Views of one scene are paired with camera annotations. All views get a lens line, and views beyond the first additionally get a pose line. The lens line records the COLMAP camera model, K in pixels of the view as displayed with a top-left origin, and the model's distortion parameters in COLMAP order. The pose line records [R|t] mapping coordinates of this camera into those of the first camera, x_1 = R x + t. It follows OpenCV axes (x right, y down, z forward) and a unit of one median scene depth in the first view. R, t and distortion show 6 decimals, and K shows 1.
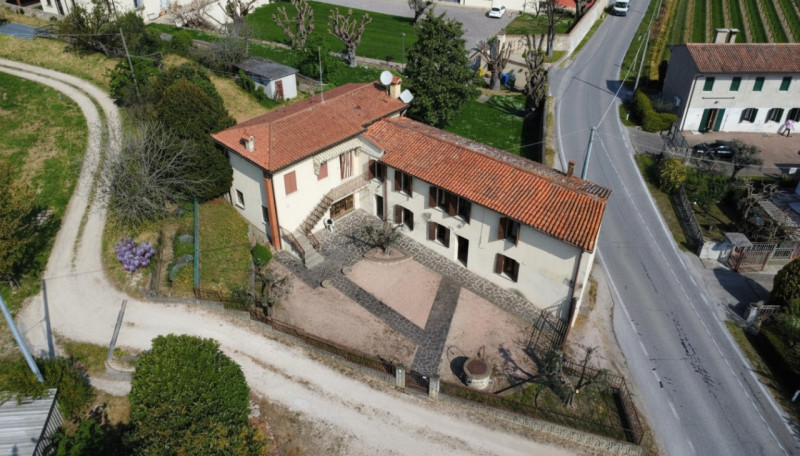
lens RADIAL K [[588.7, 0, 433.7], [0, 588.7, 228.4], [0, 0, 1]] dist [0.002518, -0.031293]
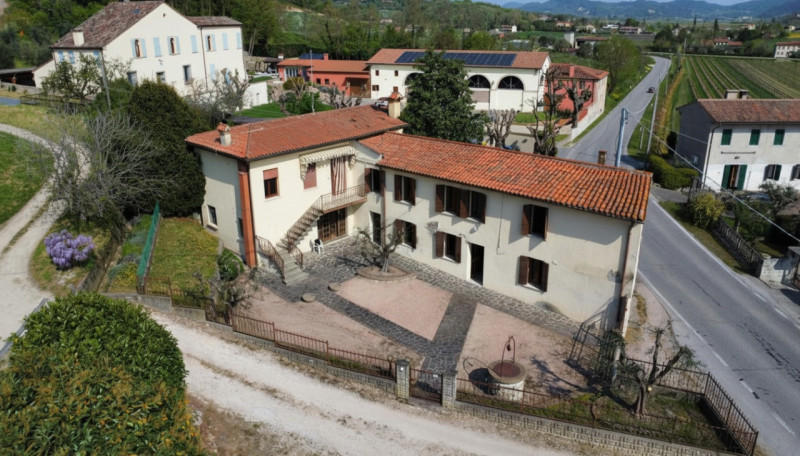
lens RADIAL K [[588.7, 0, 433.7], [0, 588.7, 228.4], [0, 0, 1]] dist [0.002518, -0.031293]
pose [[0.999880, -0.014973, 0.004044, -0.014221], [0.015508, 0.968870, -0.247082, 0.198935], [-0.000219, 0.247115, 0.968986, 0.196700]]
